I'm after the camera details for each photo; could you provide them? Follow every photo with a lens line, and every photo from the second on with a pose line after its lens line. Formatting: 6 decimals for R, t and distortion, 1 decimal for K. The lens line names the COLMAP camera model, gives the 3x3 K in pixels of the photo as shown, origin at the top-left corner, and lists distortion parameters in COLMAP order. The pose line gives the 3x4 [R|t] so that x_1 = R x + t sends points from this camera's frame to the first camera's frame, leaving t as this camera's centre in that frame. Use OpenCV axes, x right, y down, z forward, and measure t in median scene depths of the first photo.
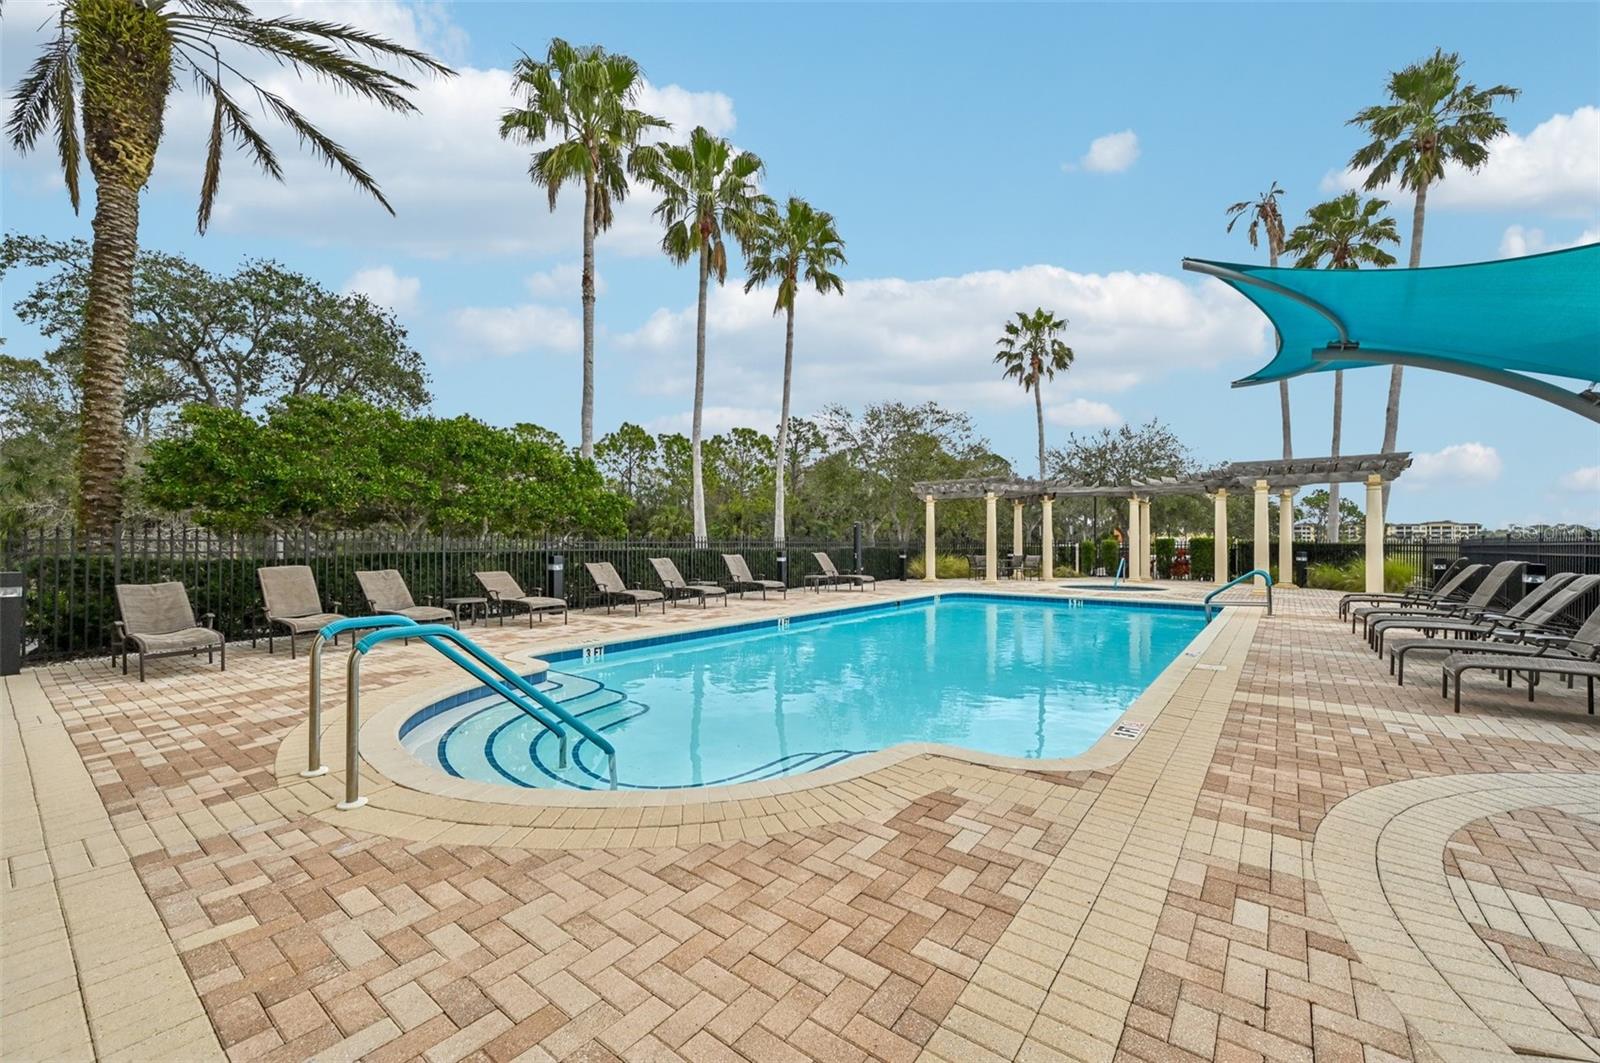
lens RADIAL K [[633.3, 0, 805.0], [0, 633.3, 550.3], [0, 0, 1]] dist [-0.002548, -0.000179]
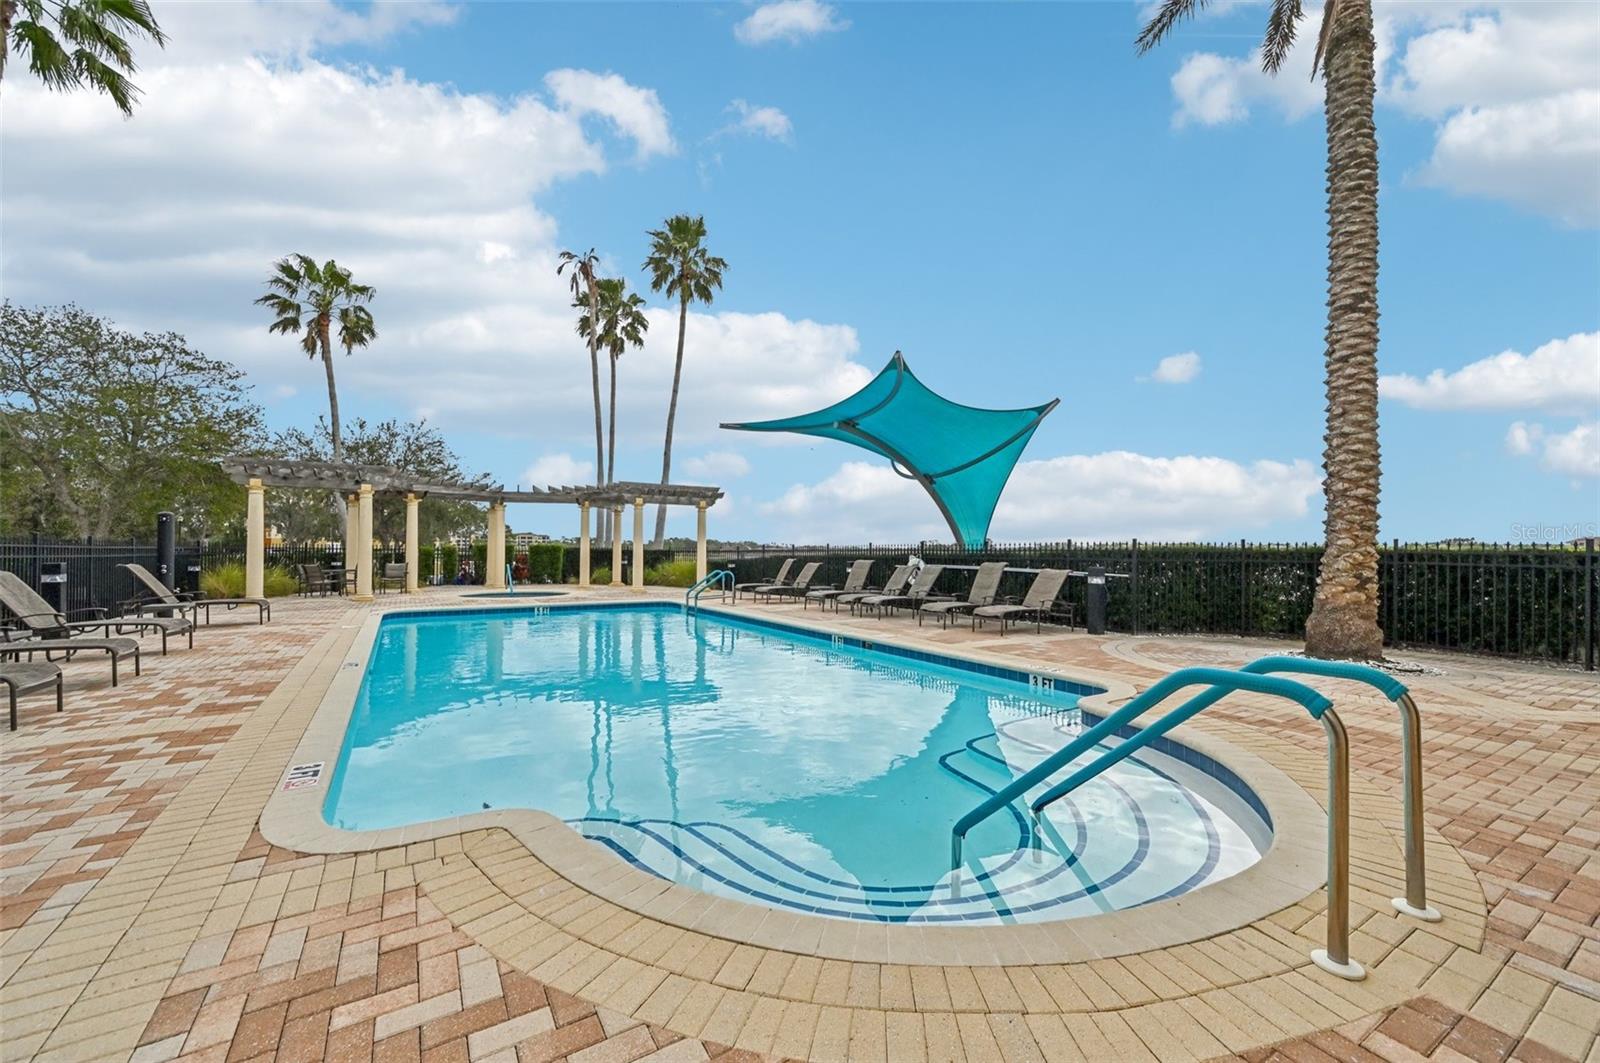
lens RADIAL K [[633.3, 0, 805.0], [0, 633.3, 550.3], [0, 0, 1]] dist [-0.002548, -0.000179]
pose [[0.361611, 0.002503, 0.932326, -0.222455], [0.007064, 0.999960, -0.005425, -0.000626], [-0.932302, 0.008547, 0.361579, 0.188747]]
